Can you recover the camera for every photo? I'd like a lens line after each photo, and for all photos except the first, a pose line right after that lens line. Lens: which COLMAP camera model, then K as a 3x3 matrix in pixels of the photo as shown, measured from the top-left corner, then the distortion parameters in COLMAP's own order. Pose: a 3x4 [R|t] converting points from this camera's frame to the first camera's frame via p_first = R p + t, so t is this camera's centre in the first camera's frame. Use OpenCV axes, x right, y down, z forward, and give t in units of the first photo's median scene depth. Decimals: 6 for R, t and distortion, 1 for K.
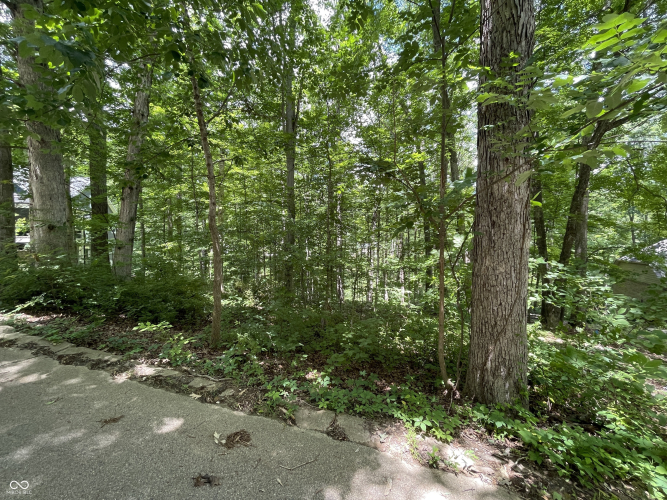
lens RADIAL K [[269.3, 0, 333.3], [0, 269.3, 250.3], [0, 0, 1]] dist [-0.002936, 0.000686]
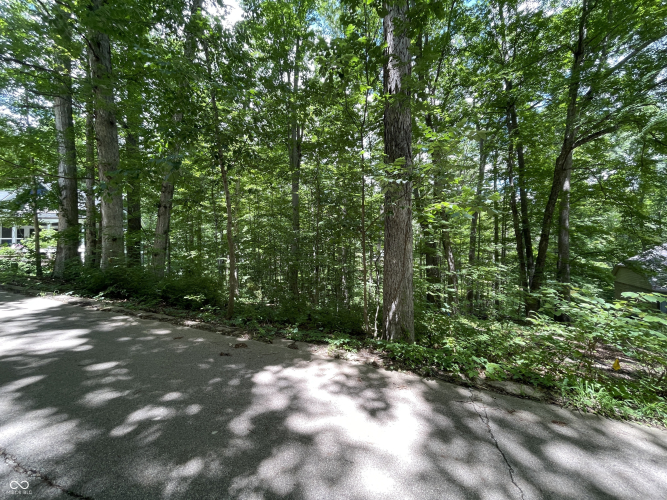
lens RADIAL K [[269.3, 0, 333.8], [0, 269.3, 247.7], [0, 0, 1]] dist [-0.002936, 0.000686]
pose [[0.998670, -0.008519, -0.050842, 0.059525], [0.006359, 0.999077, -0.042479, 0.009529], [0.051157, 0.042099, 0.997803, -0.133185]]
